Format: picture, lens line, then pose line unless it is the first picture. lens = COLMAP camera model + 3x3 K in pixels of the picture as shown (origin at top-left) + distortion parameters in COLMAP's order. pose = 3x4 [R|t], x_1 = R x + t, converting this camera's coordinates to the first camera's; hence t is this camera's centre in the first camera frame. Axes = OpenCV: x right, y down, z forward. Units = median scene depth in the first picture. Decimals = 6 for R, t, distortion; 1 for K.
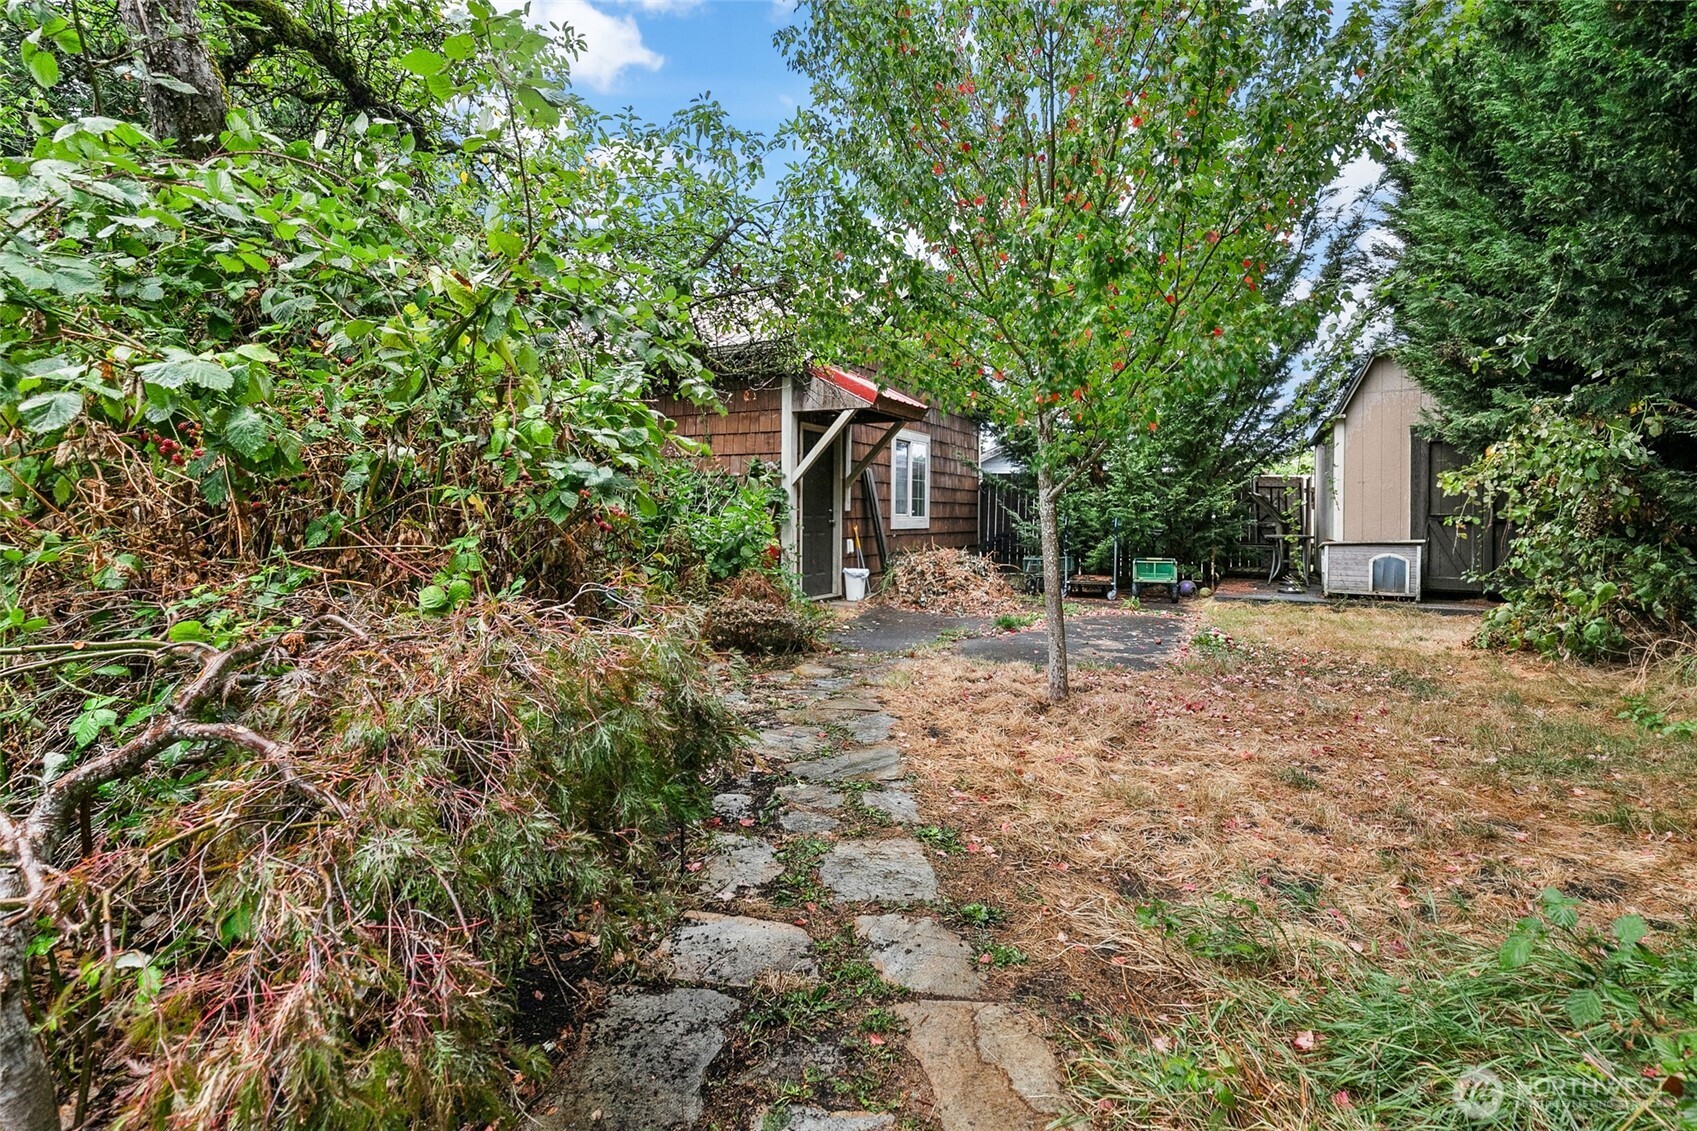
lens RADIAL K [[786.9, 0, 872.1], [0, 786.9, 530.6], [0, 0, 1]] dist [-0.014277, 0.002939]
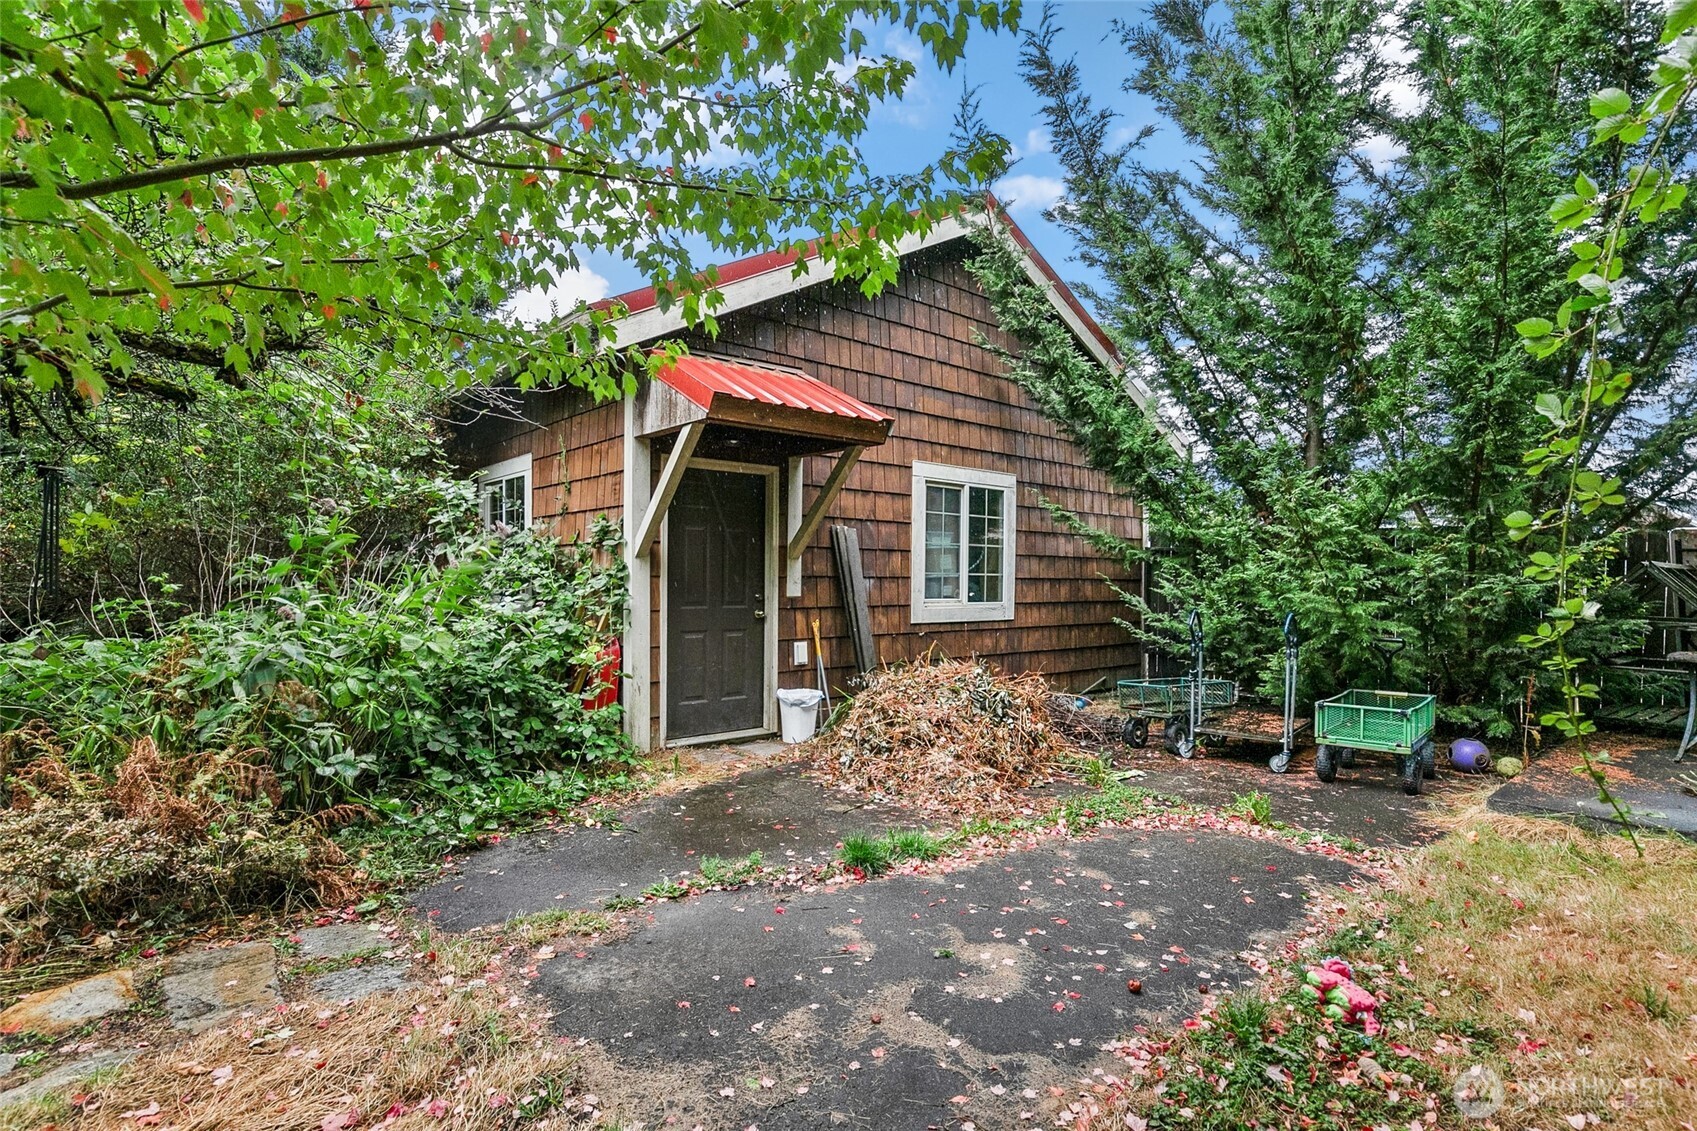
lens RADIAL K [[831.8, 0, 889.0], [0, 831.8, 586.1], [0, 0, 1]] dist [-0.016251, 0.005071]
pose [[0.927849, 0.004953, -0.372924, 0.284619], [-0.009970, 0.999884, -0.011525, -0.026460], [0.372823, 0.014412, 0.927790, 0.422369]]
